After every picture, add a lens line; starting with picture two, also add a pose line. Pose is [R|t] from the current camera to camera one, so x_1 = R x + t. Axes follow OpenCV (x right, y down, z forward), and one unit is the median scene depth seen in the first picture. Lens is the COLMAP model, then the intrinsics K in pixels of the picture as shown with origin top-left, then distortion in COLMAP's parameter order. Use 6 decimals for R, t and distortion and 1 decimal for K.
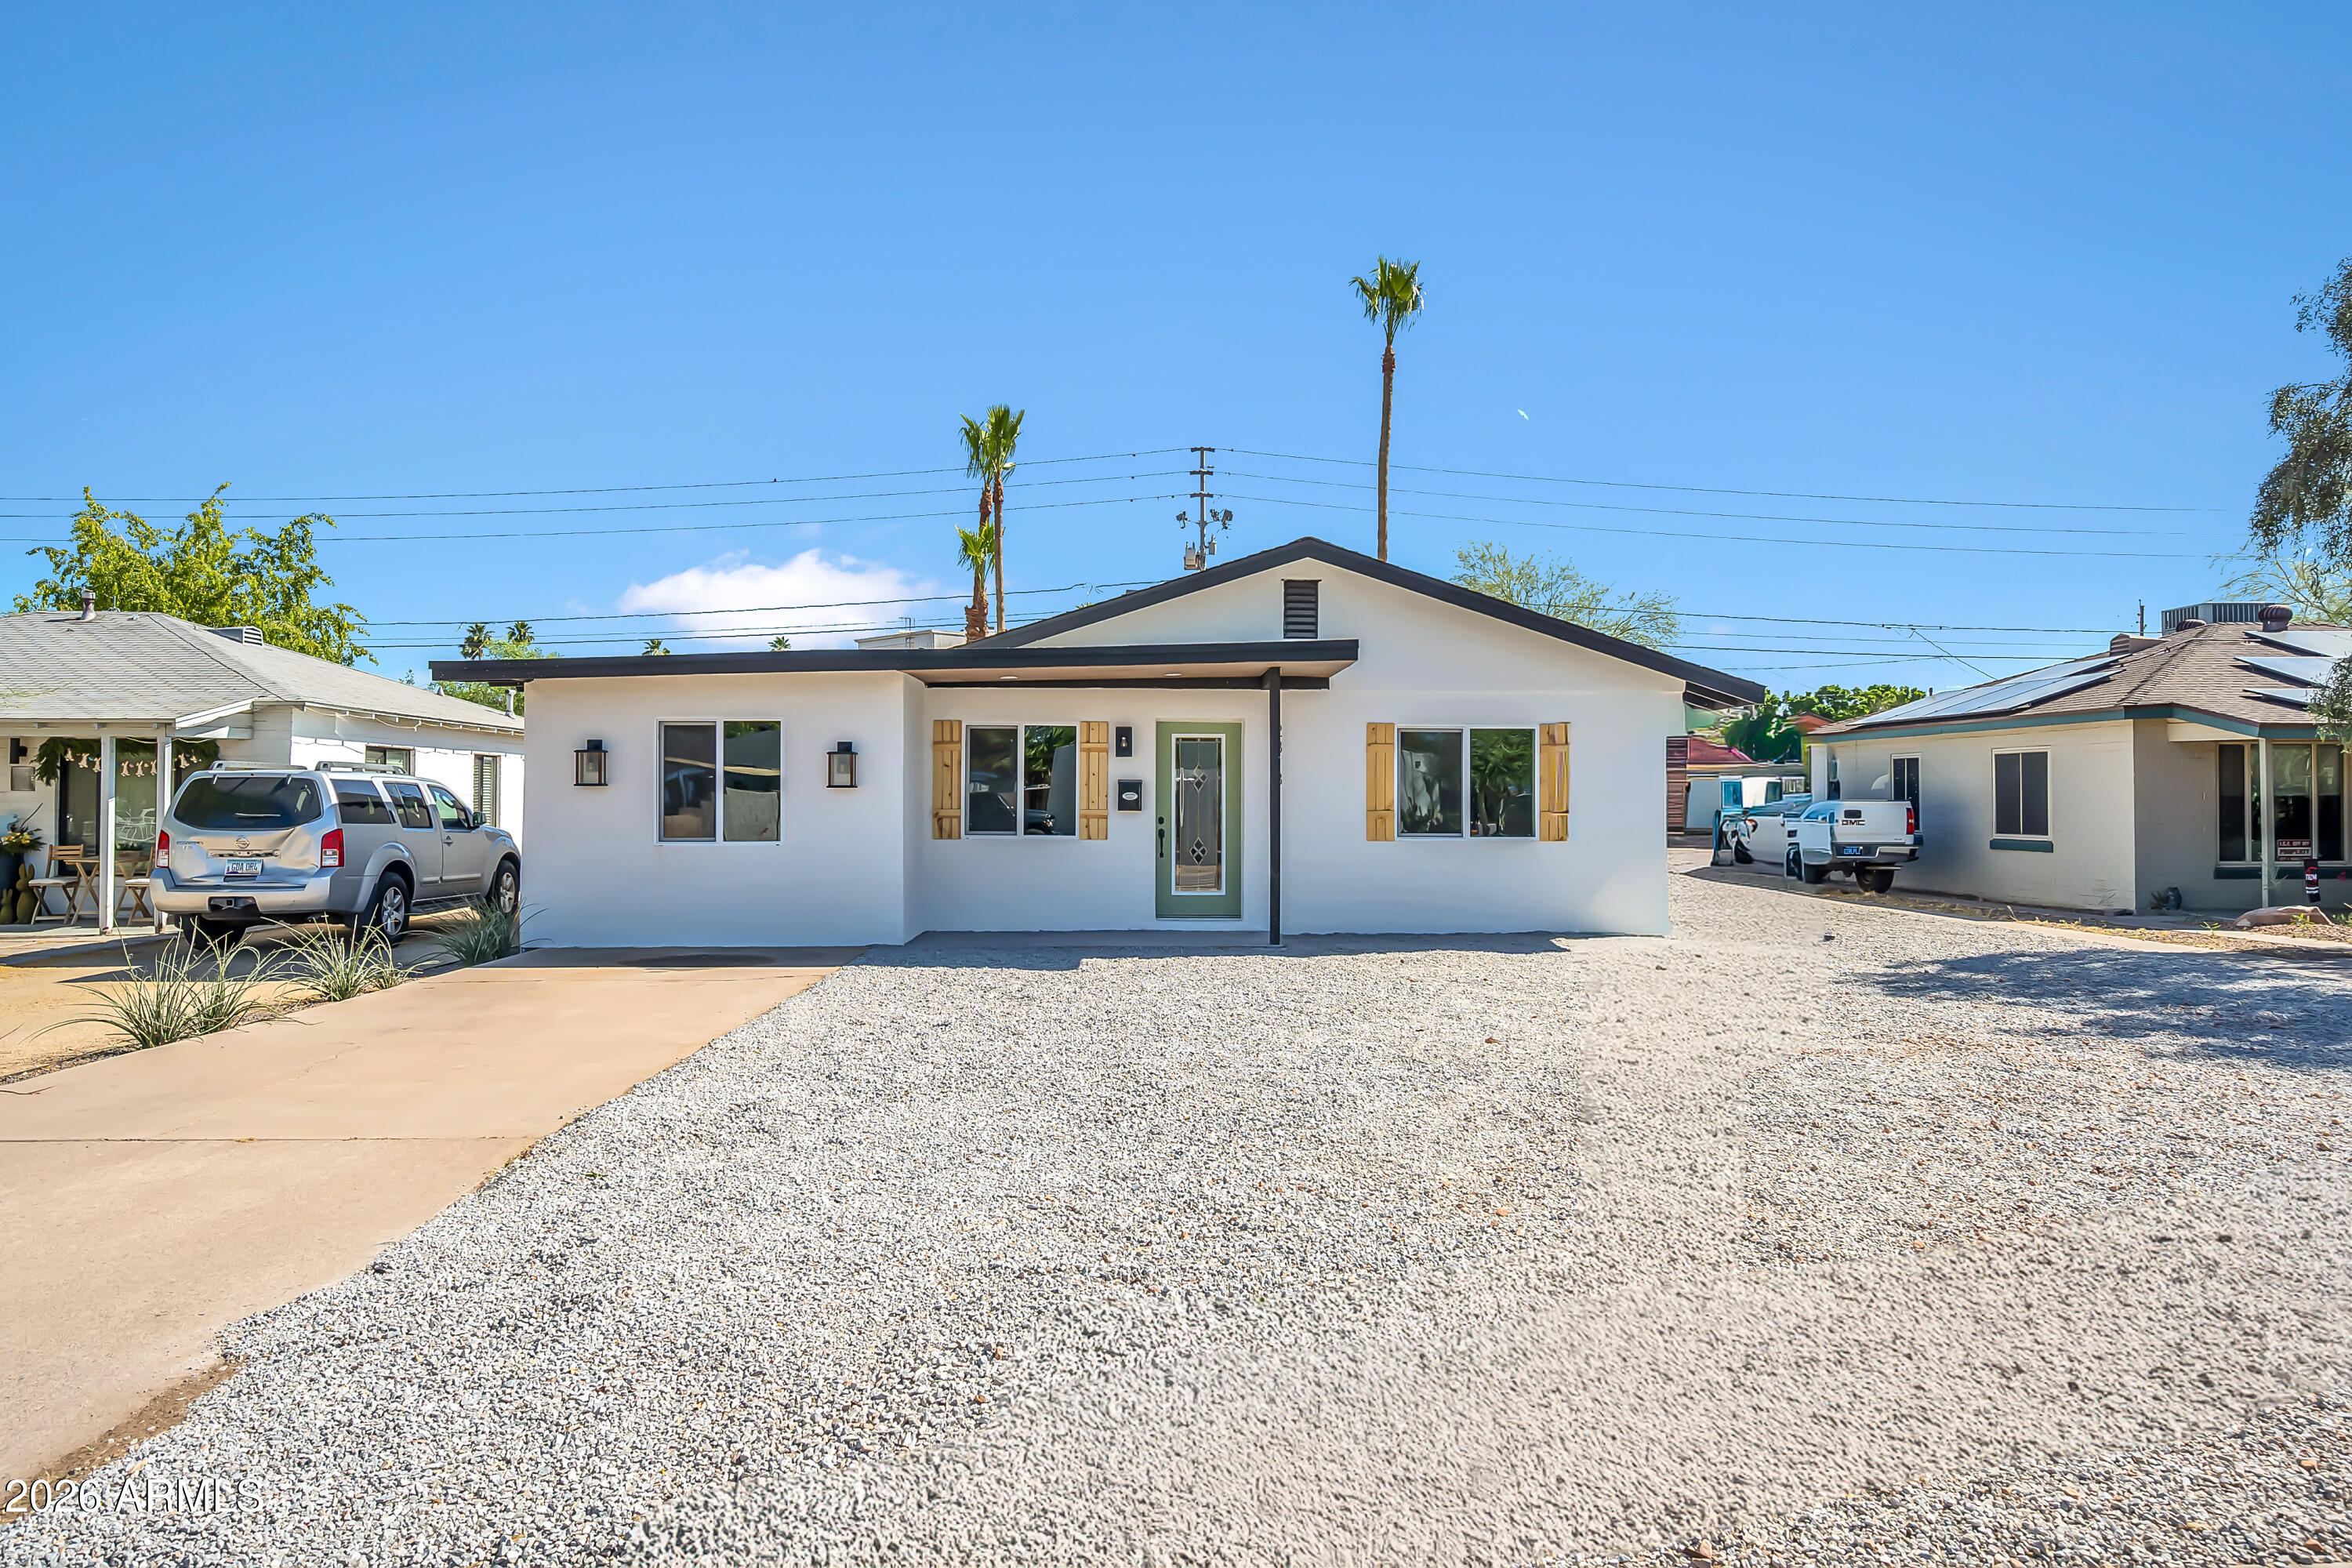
lens RADIAL K [[1430.6, 0, 1176.0], [0, 1430.6, 784.0], [0, 0, 1]] dist [0.008800, 0.000381]
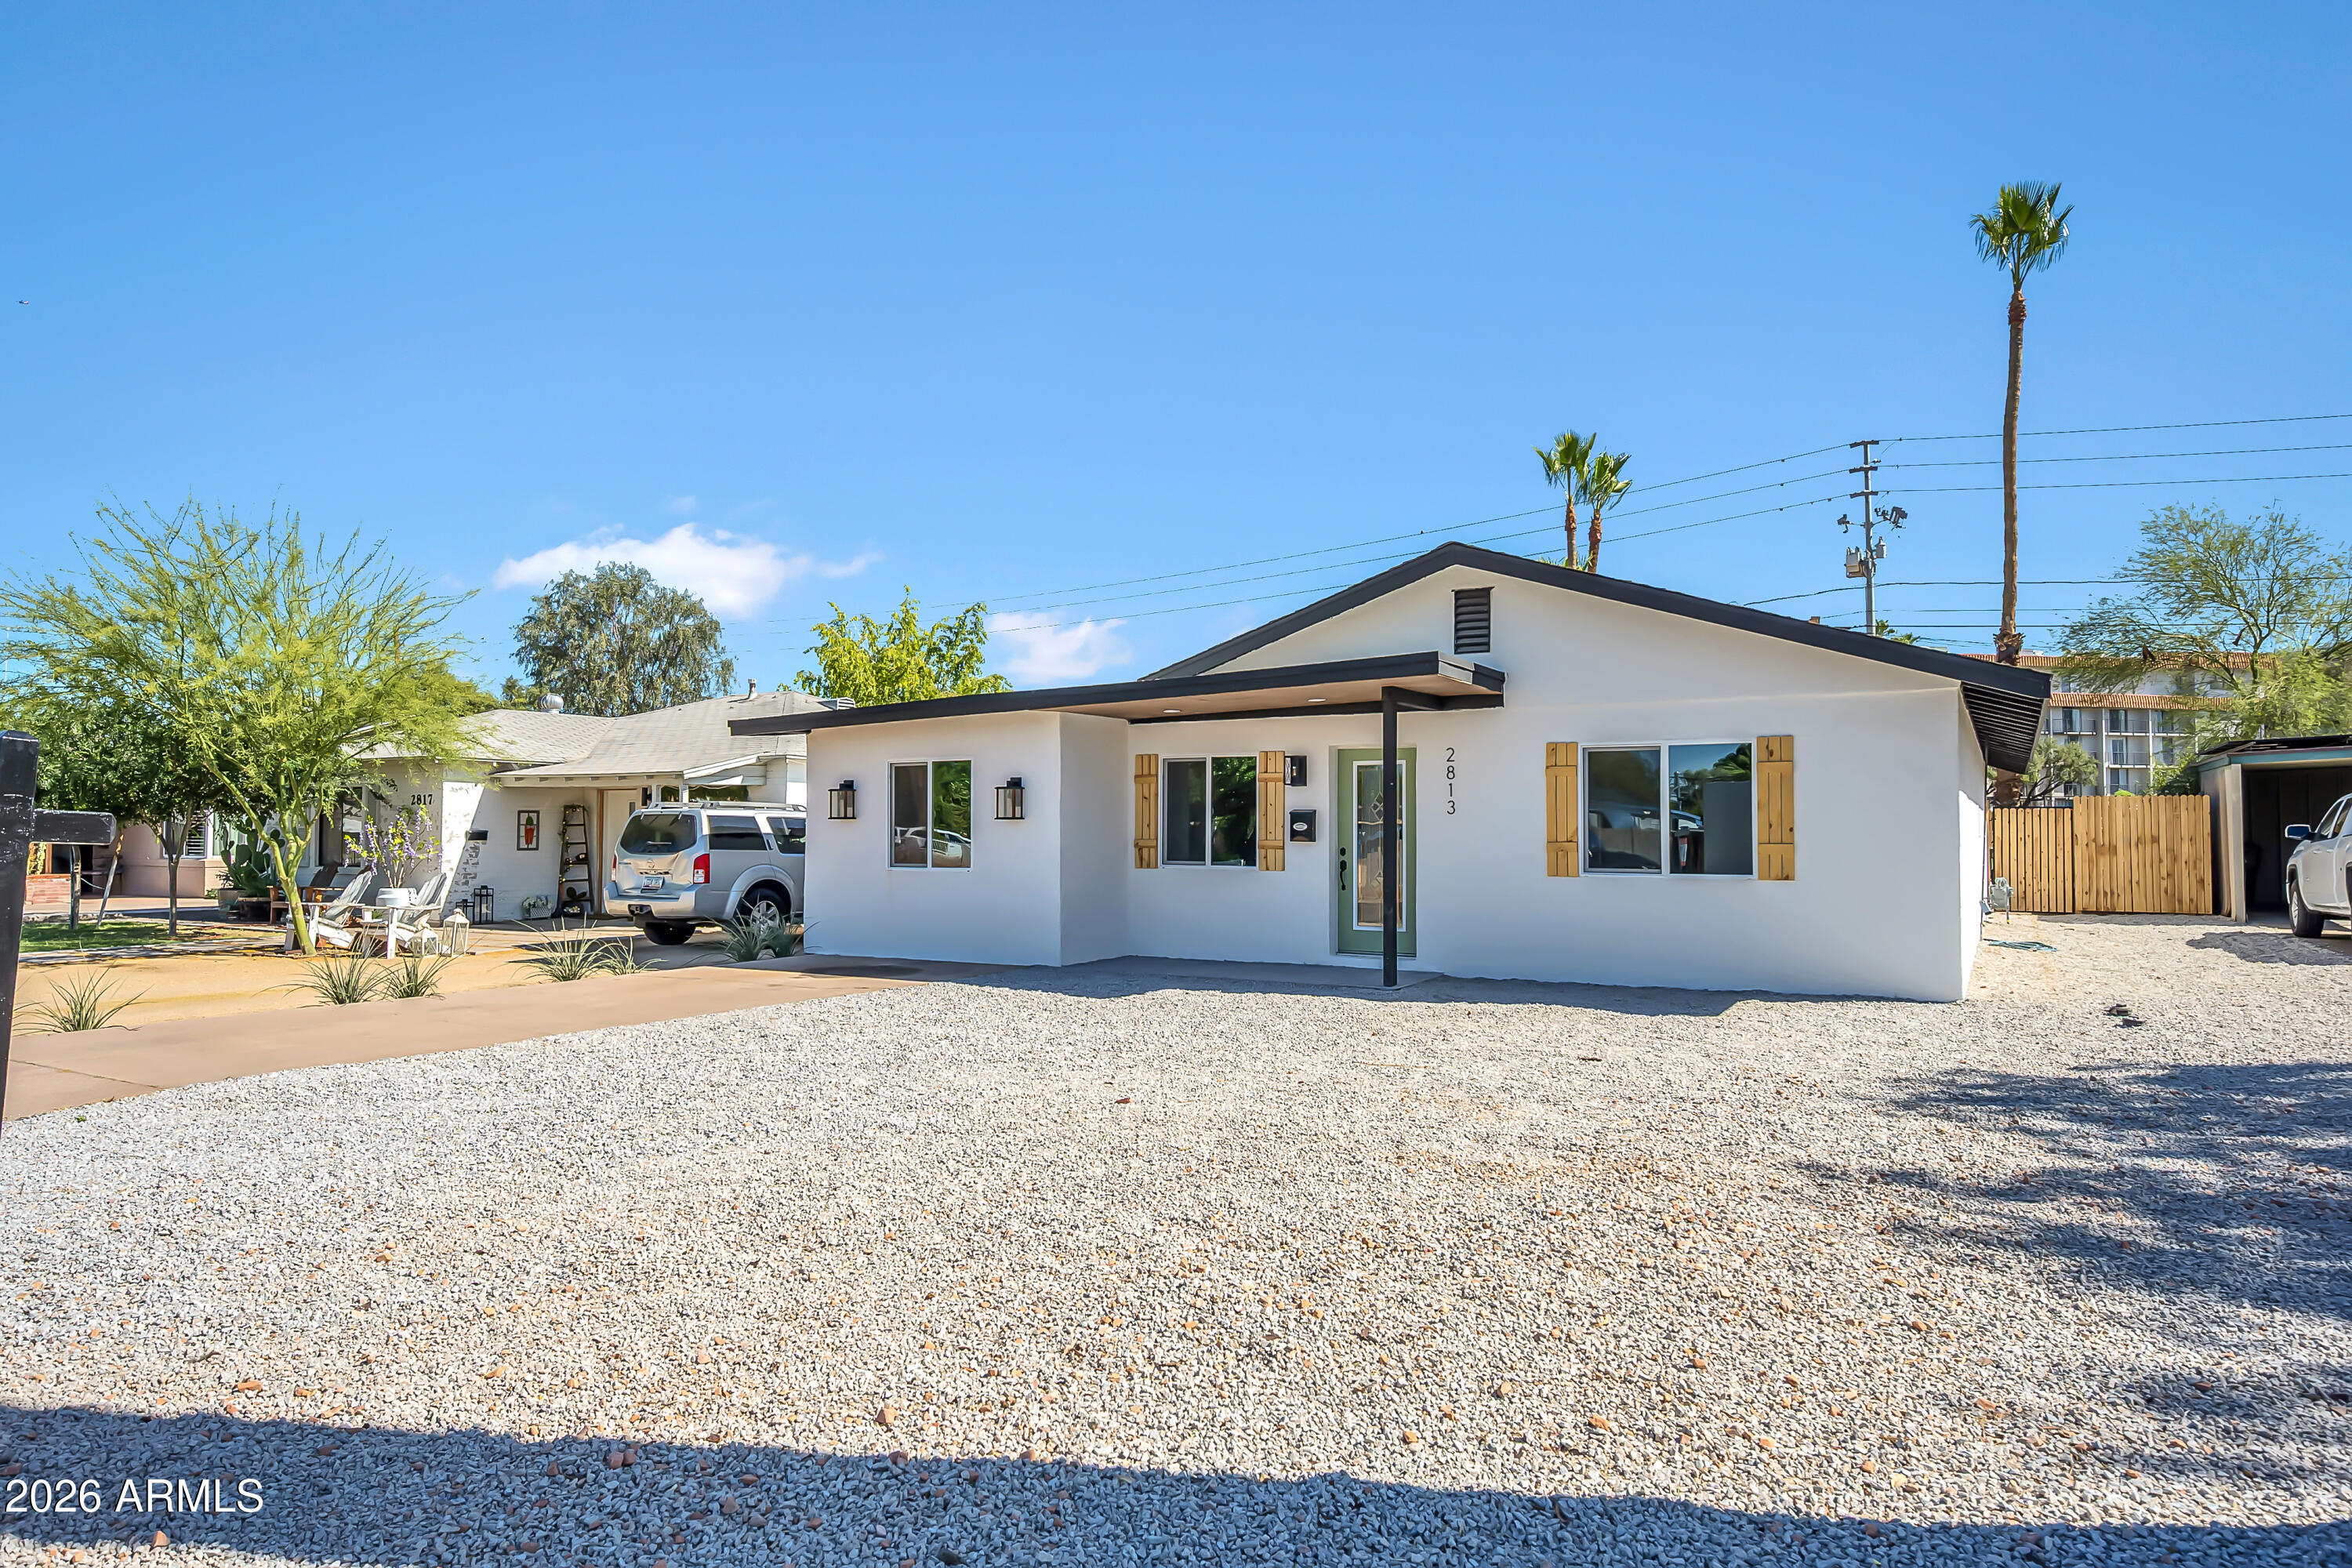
lens RADIAL K [[1380.7, 0, 1176.0], [0, 1380.7, 784.0], [0, 0, 1]] dist [-0.000010, 0.000184]
pose [[0.852134, -0.019483, -0.522961, 0.385966], [0.006126, 0.999610, -0.027260, 0.004586], [0.523288, 0.020025, 0.851921, 0.152520]]
